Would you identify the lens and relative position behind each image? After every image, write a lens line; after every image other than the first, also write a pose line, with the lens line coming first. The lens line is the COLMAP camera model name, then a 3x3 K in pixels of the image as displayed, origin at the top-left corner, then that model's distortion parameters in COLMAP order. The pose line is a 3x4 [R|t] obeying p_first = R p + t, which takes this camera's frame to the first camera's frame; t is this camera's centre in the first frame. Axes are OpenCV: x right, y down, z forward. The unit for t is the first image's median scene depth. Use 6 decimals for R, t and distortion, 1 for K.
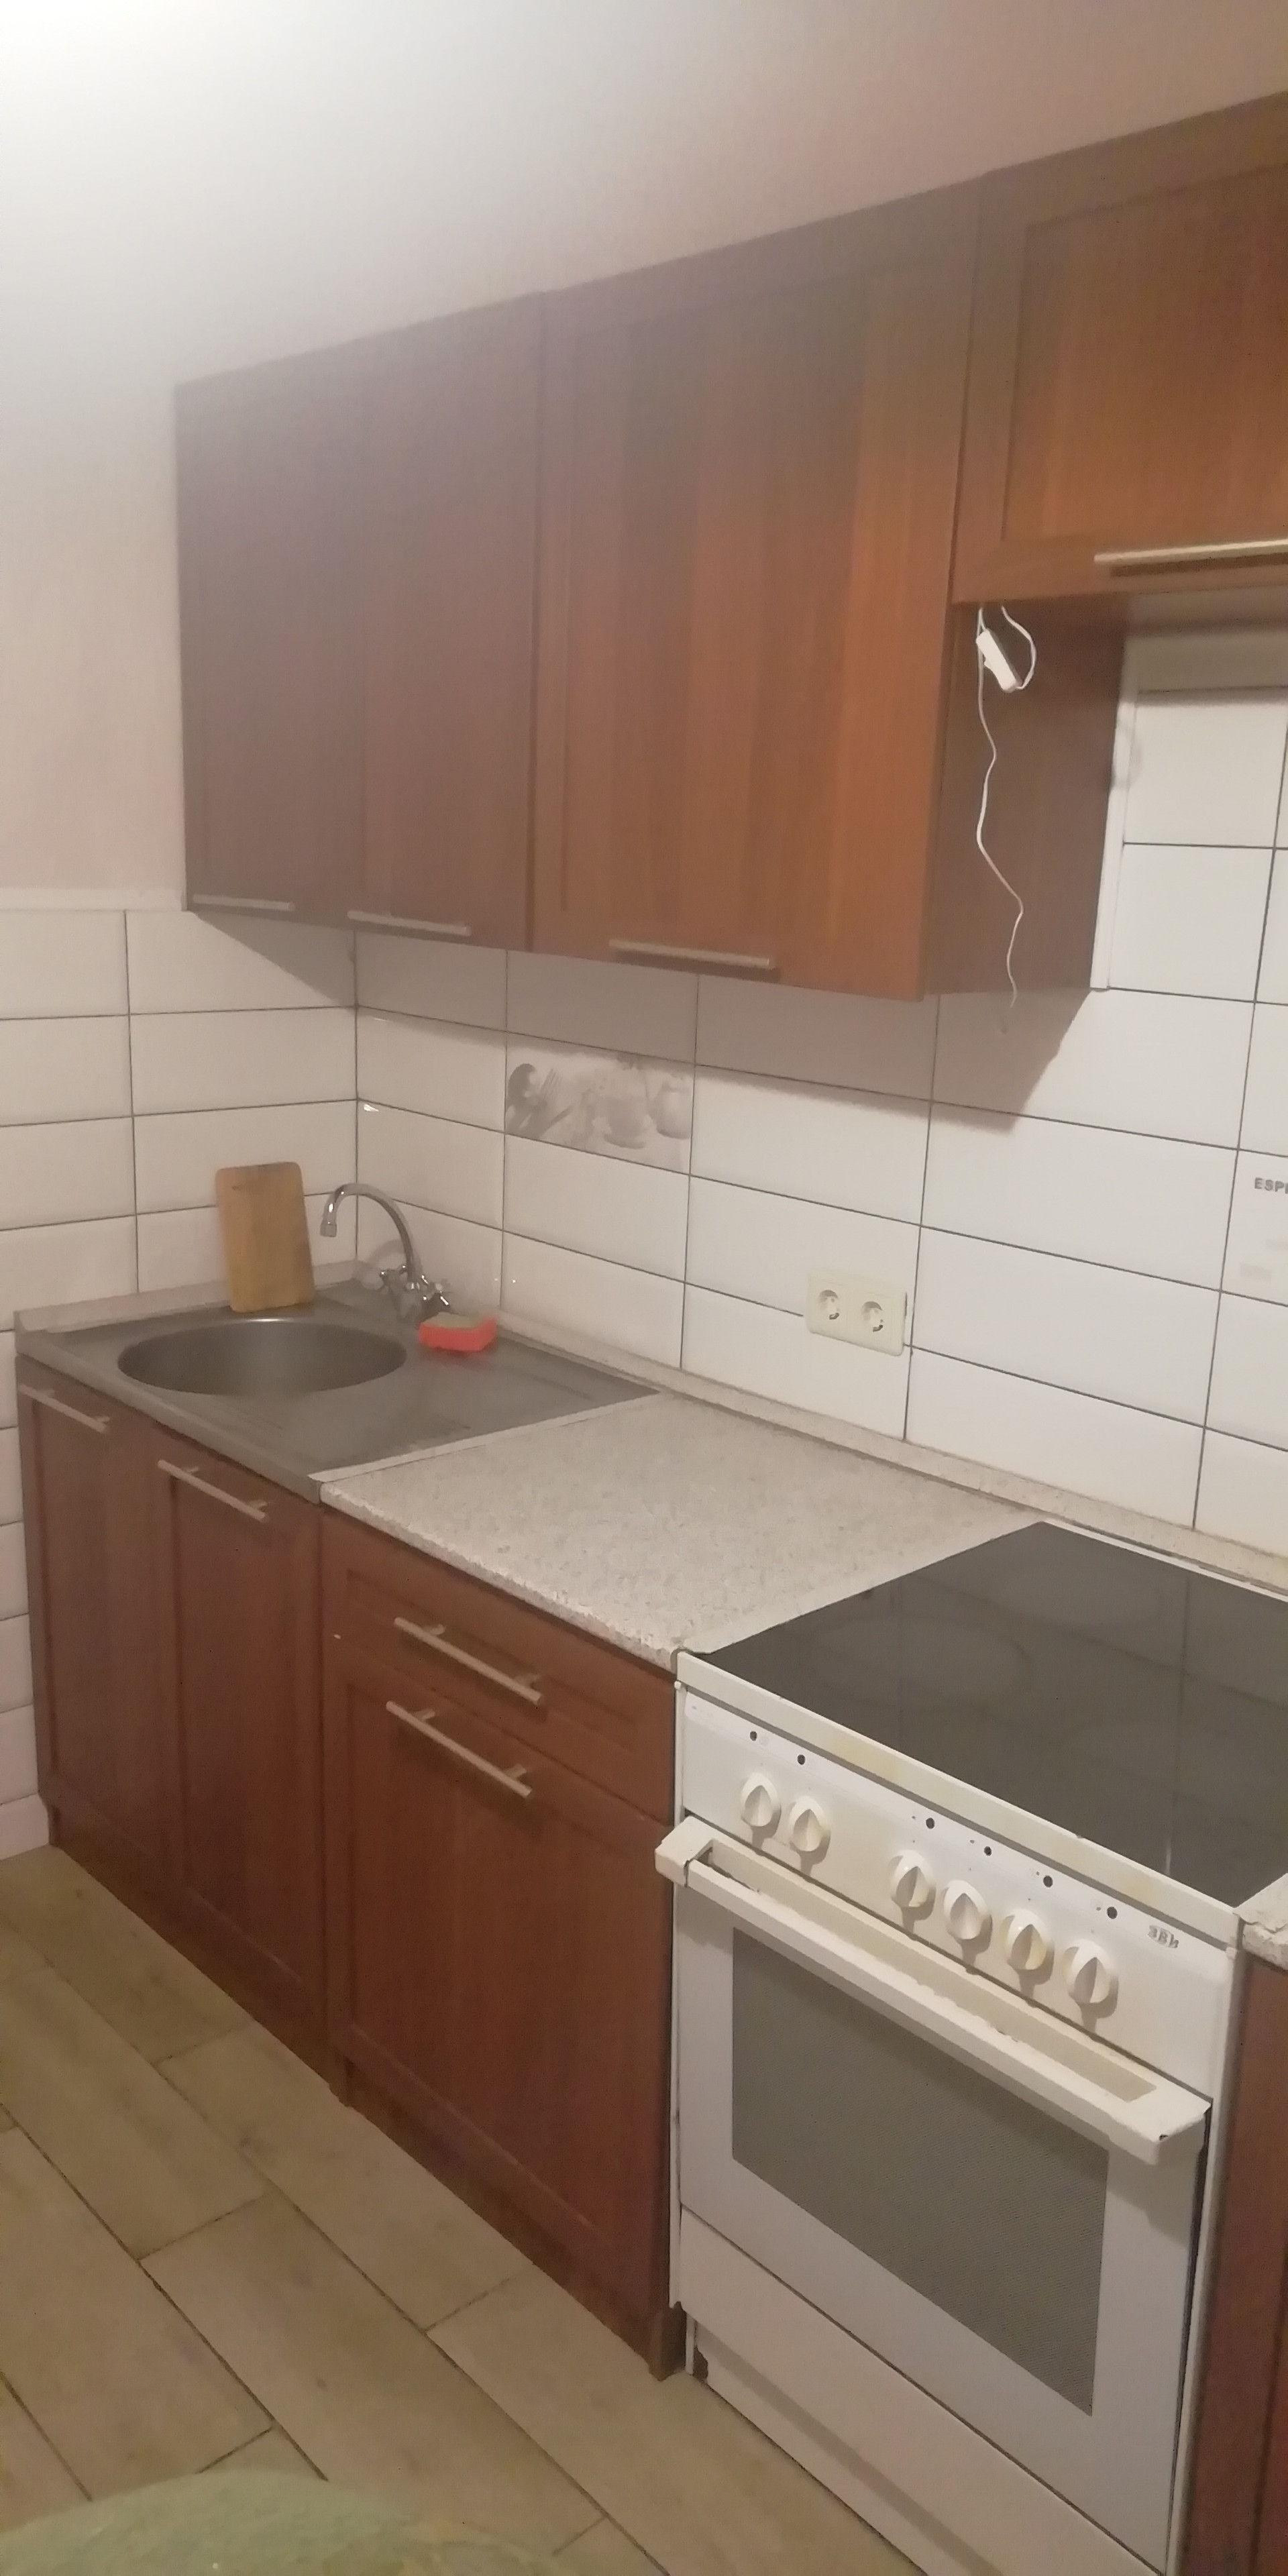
lens RADIAL K [[1805.4, 0, 644.0], [0, 1805.4, 1288.0], [0, 0, 1]] dist [-0.033680, -0.001381]
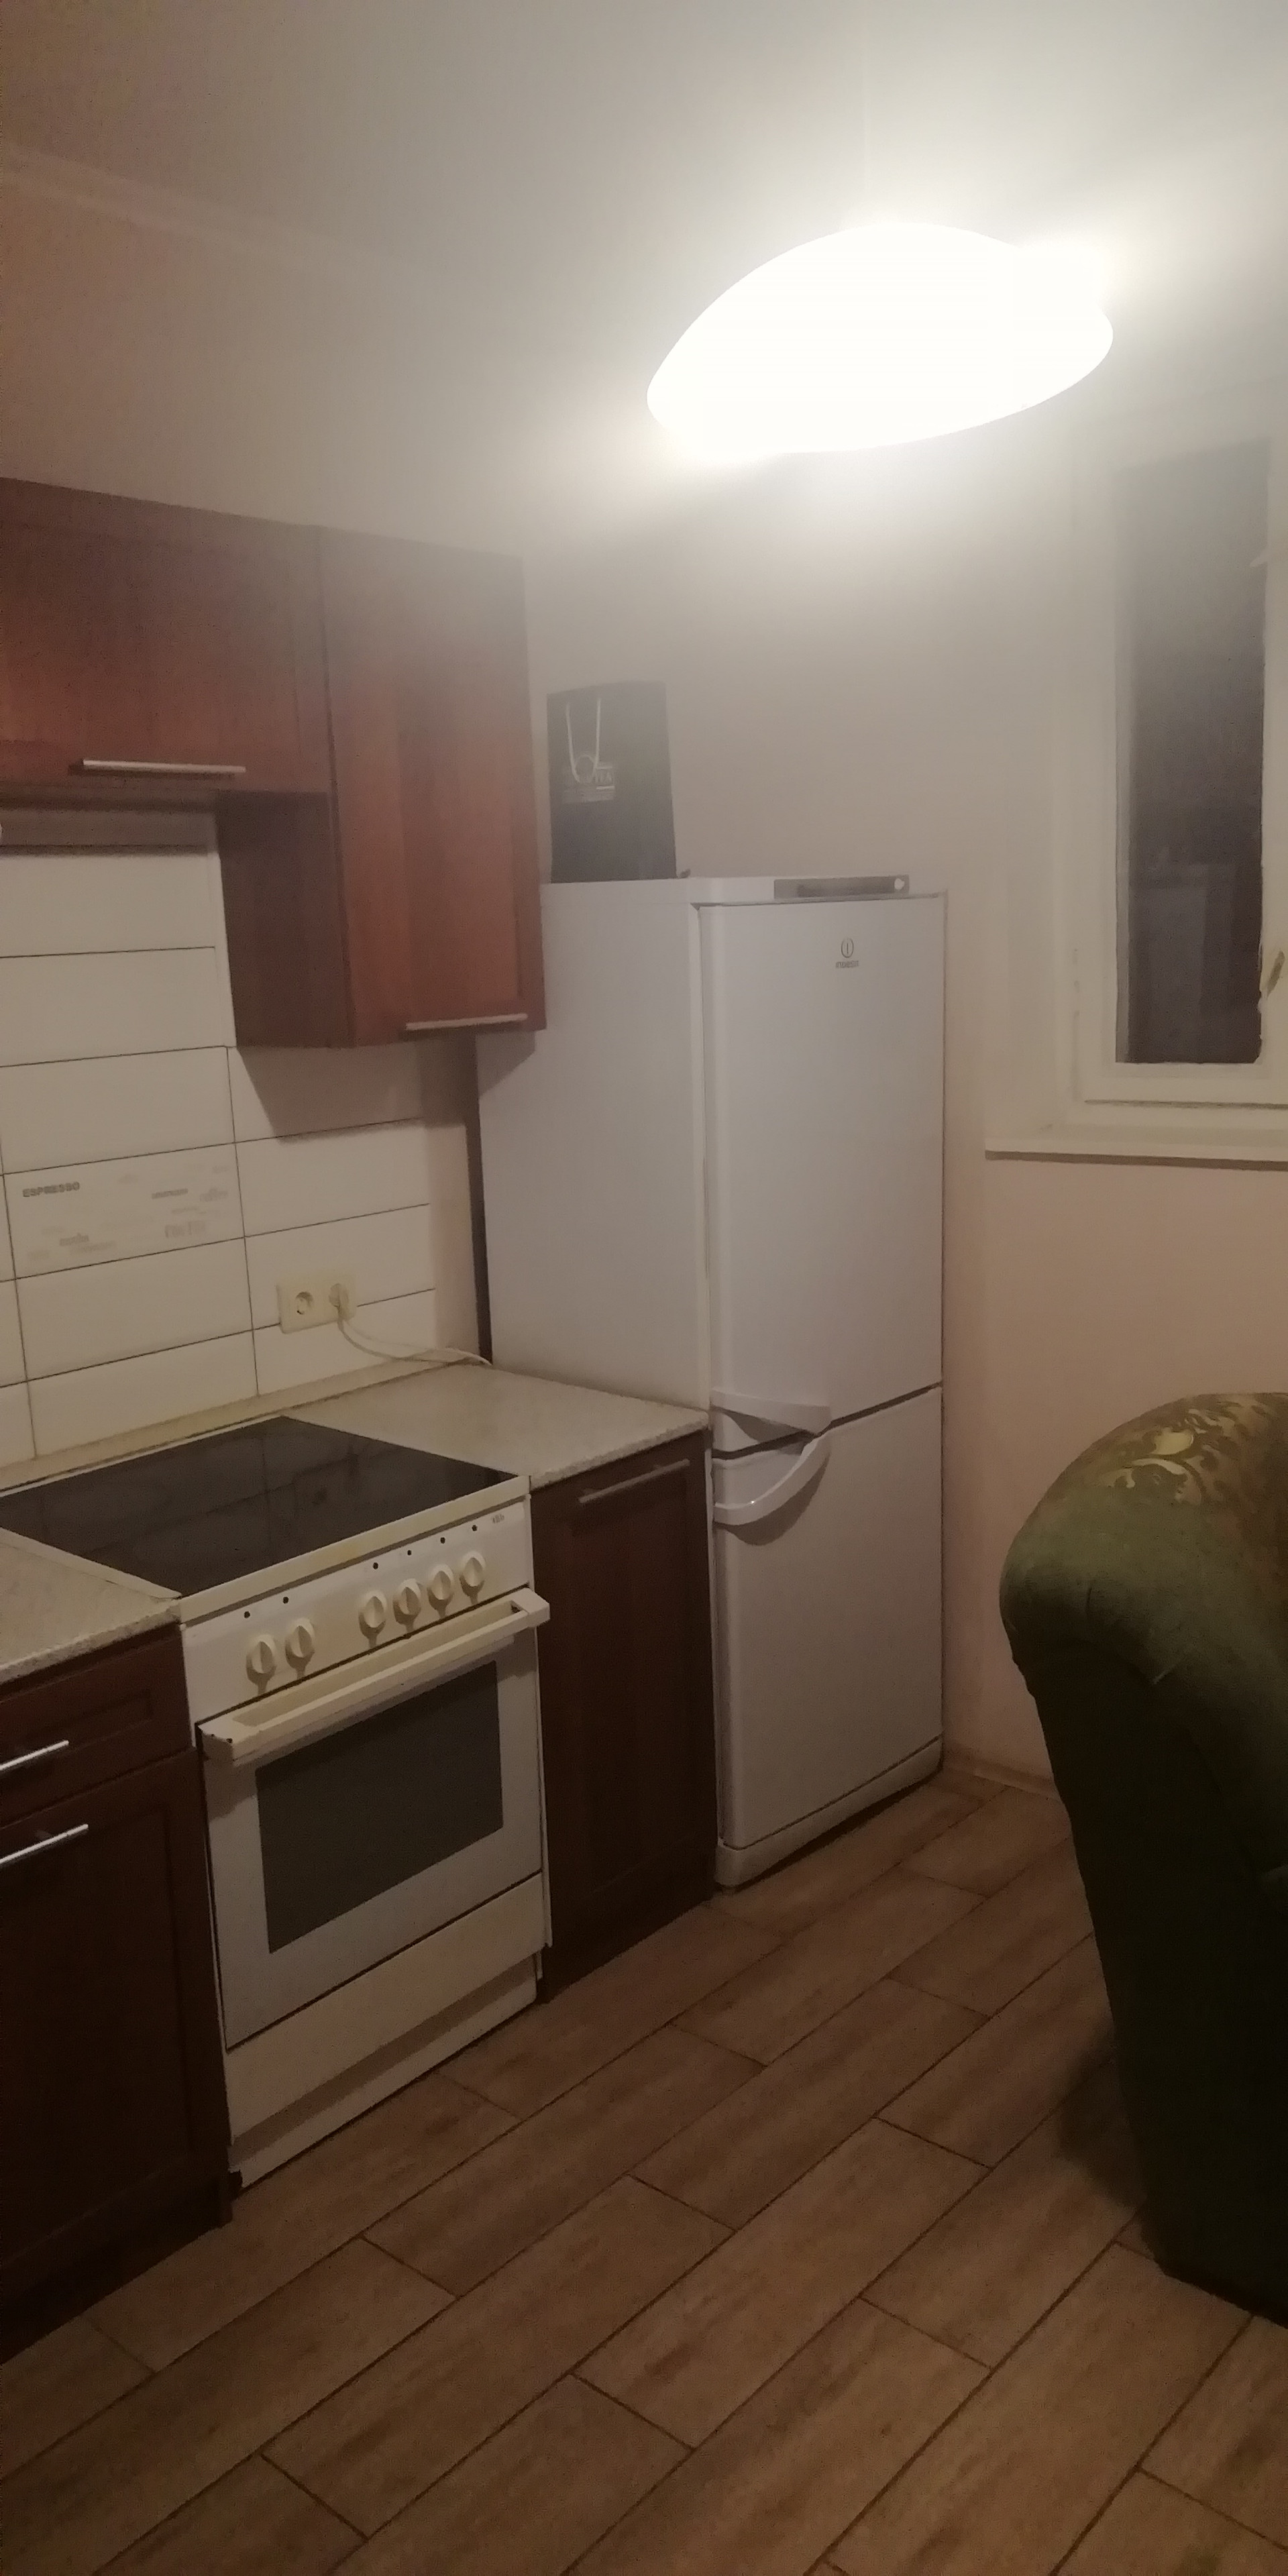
lens RADIAL K [[1805.4, 0, 644.0], [0, 1805.4, 1288.0], [0, 0, 1]] dist [-0.033680, -0.001381]
pose [[-0.060958, -0.239635, 0.968947, -1.169655], [0.277068, 0.928541, 0.247073, -0.223661], [-0.958915, 0.283525, 0.009793, 0.608005]]
